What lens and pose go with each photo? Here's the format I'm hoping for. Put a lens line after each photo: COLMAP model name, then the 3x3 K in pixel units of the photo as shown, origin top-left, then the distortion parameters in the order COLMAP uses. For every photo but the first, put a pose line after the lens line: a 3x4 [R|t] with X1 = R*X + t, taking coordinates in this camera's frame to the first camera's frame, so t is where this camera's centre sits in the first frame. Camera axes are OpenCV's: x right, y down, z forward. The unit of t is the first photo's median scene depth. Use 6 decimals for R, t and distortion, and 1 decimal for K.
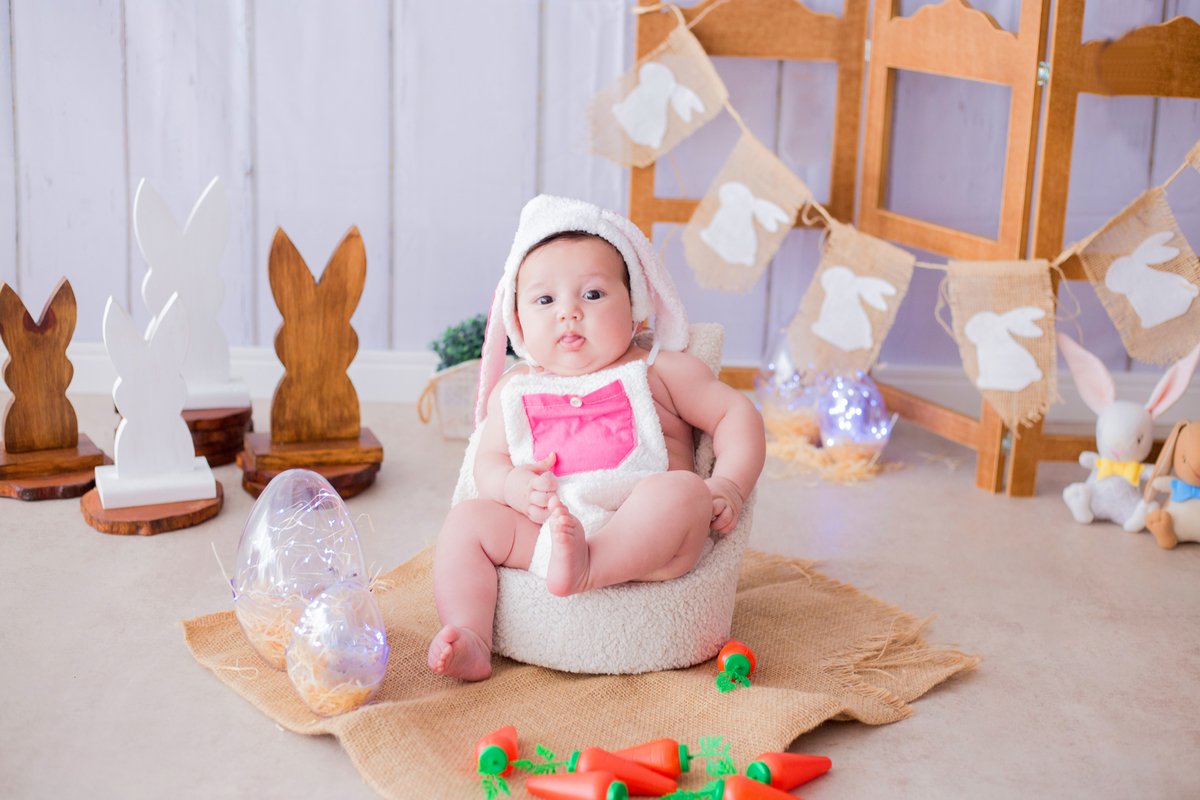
lens RADIAL K [[1831.2, 0, 604.1], [0, 1831.2, 378.1], [0, 0, 1]] dist [-0.134460, 0.000000]
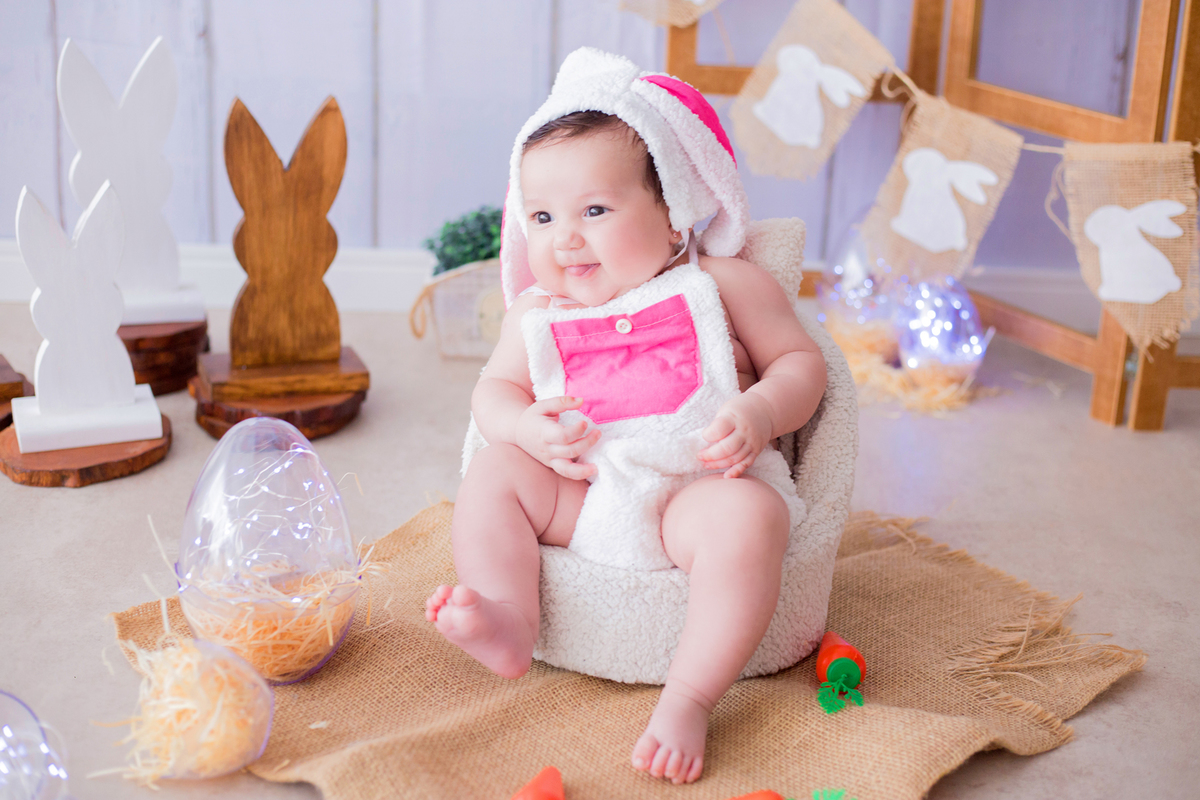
lens RADIAL K [[1831.2, 0, 595.2], [0, 1831.2, 387.6], [0, 0, 1]] dist [-0.134460, 0.000000]
pose [[0.999945, -0.000254, 0.010497, -0.029815], [-0.000453, 0.997729, 0.067358, -0.009738], [-0.010490, -0.067359, 0.997674, 0.193580]]
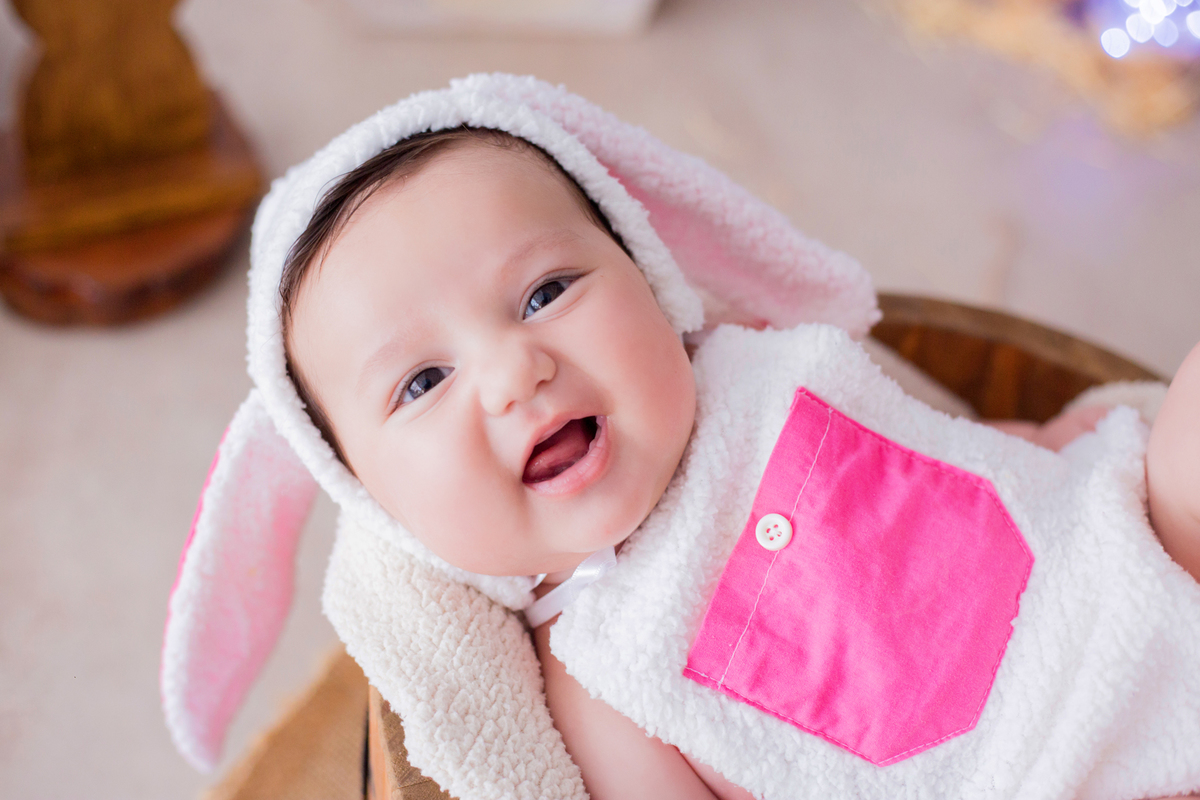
lens RADIAL K [[1831.2, 0, 628.1], [0, 1831.2, 351.5], [0, 0, 1]] dist [-0.134460, 0.000000]
pose [[0.987879, -0.040246, 0.149918, -0.102947], [-0.046300, 0.845443, 0.532055, -0.172465], [-0.148160, -0.532547, 0.833332, 0.582175]]
